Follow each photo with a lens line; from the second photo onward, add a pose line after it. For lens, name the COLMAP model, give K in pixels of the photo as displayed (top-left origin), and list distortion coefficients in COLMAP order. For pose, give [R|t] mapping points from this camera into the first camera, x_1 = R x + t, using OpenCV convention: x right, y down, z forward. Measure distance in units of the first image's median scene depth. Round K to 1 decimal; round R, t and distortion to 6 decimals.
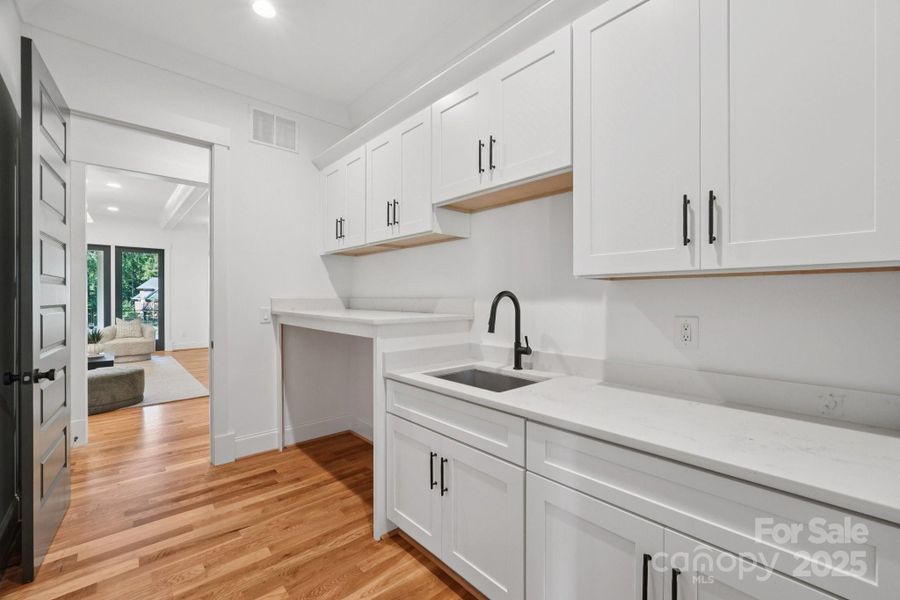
lens RADIAL K [[377.1, 0, 456.0], [0, 377.1, 300.5], [0, 0, 1]] dist [-0.014462, 0.004534]
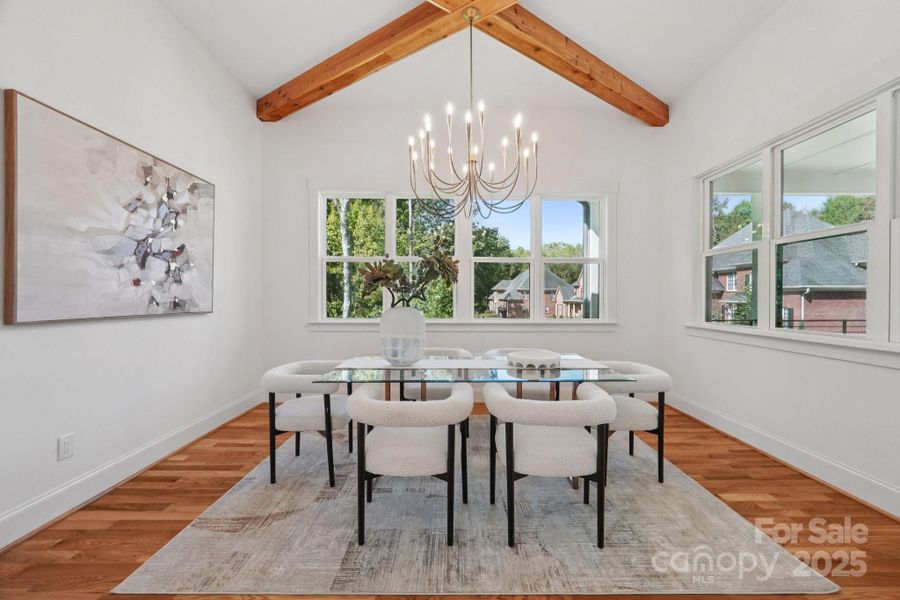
lens RADIAL K [[377.1, 0, 445.3], [0, 377.1, 299.9], [0, 0, 1]] dist [-0.014462, 0.004534]
pose [[0.727802, 0.002314, -0.685783, -1.390019], [-0.002835, 0.999996, 0.000365, 0.001393], [0.685781, 0.001679, 0.727806, 0.464711]]
